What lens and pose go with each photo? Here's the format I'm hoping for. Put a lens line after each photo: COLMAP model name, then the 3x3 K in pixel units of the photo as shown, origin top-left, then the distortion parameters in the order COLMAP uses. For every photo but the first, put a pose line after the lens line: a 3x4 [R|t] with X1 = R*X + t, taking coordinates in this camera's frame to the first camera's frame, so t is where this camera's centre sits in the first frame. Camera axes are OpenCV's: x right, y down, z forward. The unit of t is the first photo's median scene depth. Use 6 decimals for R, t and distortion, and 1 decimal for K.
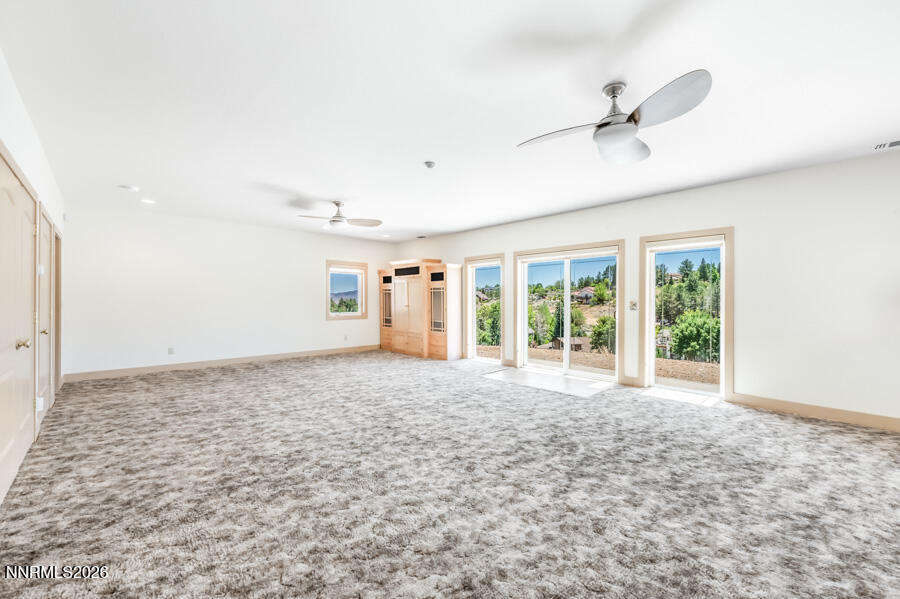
lens RADIAL K [[363.5, 0, 451.5], [0, 363.5, 294.7], [0, 0, 1]] dist [-0.003013, -0.000117]
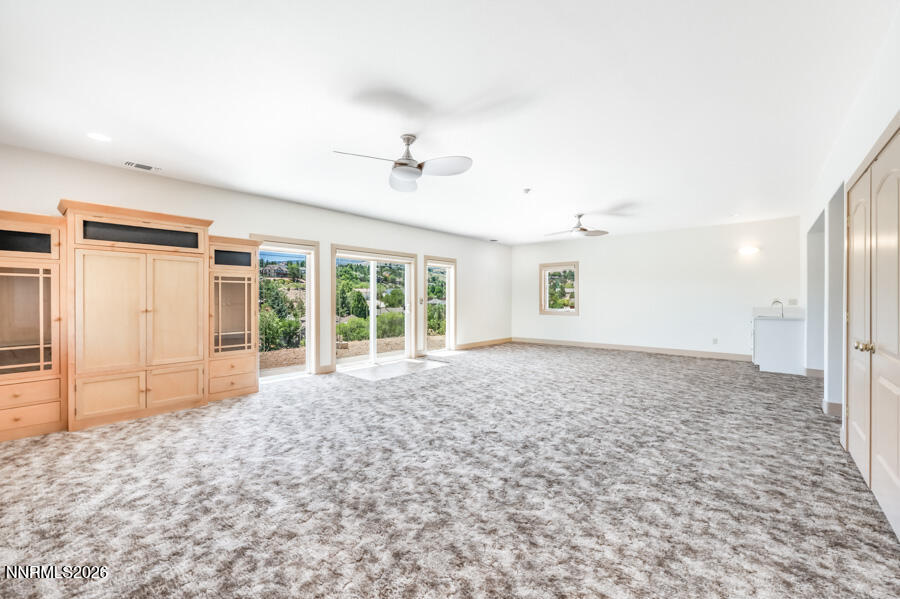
lens RADIAL K [[363.5, 0, 459.0], [0, 363.5, 299.3], [0, 0, 1]] dist [-0.003013, -0.000117]
pose [[-0.111819, -0.008726, 0.993690, -0.836665], [-0.009944, 0.999921, 0.007661, 0.012055], [-0.993679, -0.009025, -0.111897, 0.897051]]
